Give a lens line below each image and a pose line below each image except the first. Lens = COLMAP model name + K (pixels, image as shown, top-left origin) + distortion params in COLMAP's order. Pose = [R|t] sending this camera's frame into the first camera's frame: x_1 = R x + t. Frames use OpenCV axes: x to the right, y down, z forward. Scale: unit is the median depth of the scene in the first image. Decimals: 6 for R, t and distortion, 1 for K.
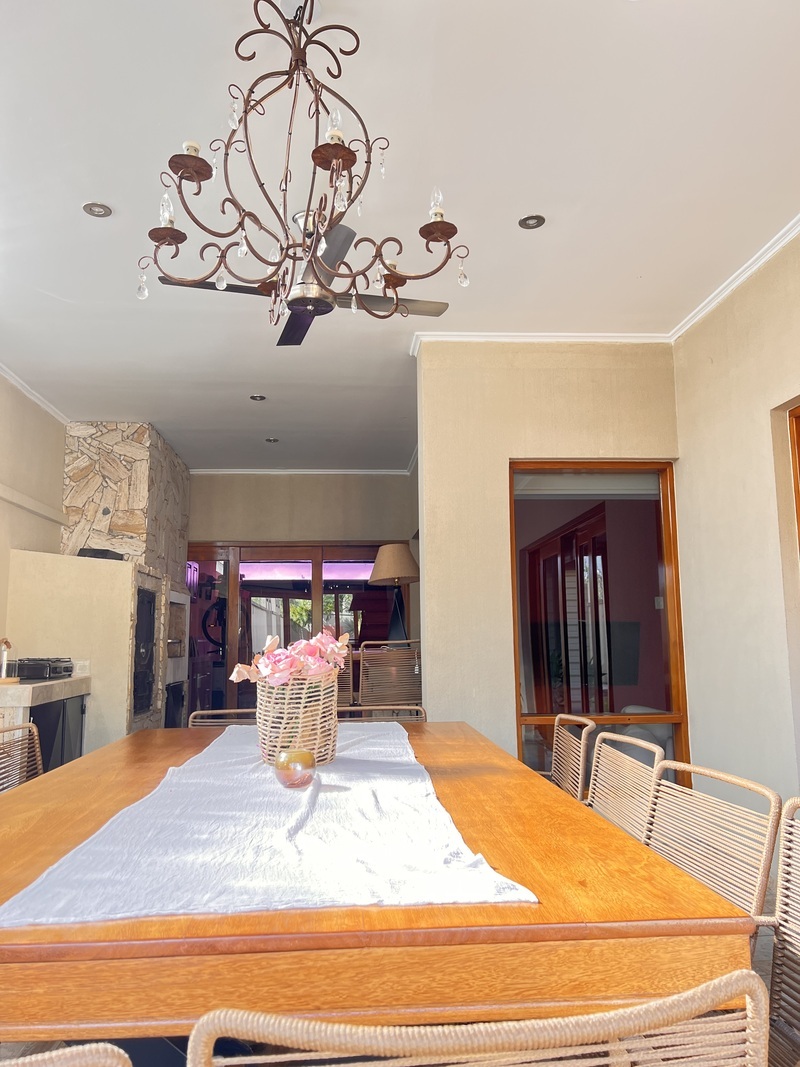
lens RADIAL K [[801.4, 0, 400.0], [0, 801.4, 533.5], [0, 0, 1]] dist [0.061587, -0.083630]
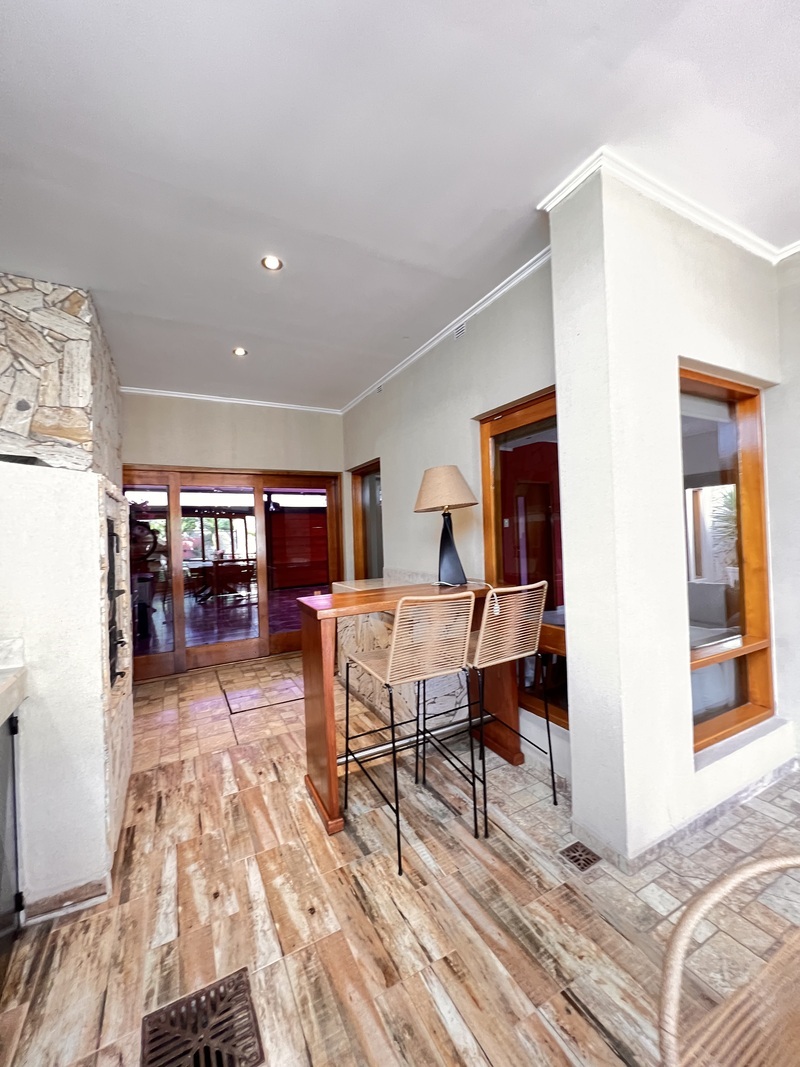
lens RADIAL K [[428.6, 0, 400.1], [0, 428.6, 529.0], [0, 0, 1]] dist [-0.001502, 0.000489]
pose [[0.914249, -0.013137, 0.404941, -0.213862], [-0.030776, 0.994335, 0.101742, 0.031148], [-0.403983, -0.105480, 0.908665, 0.511438]]
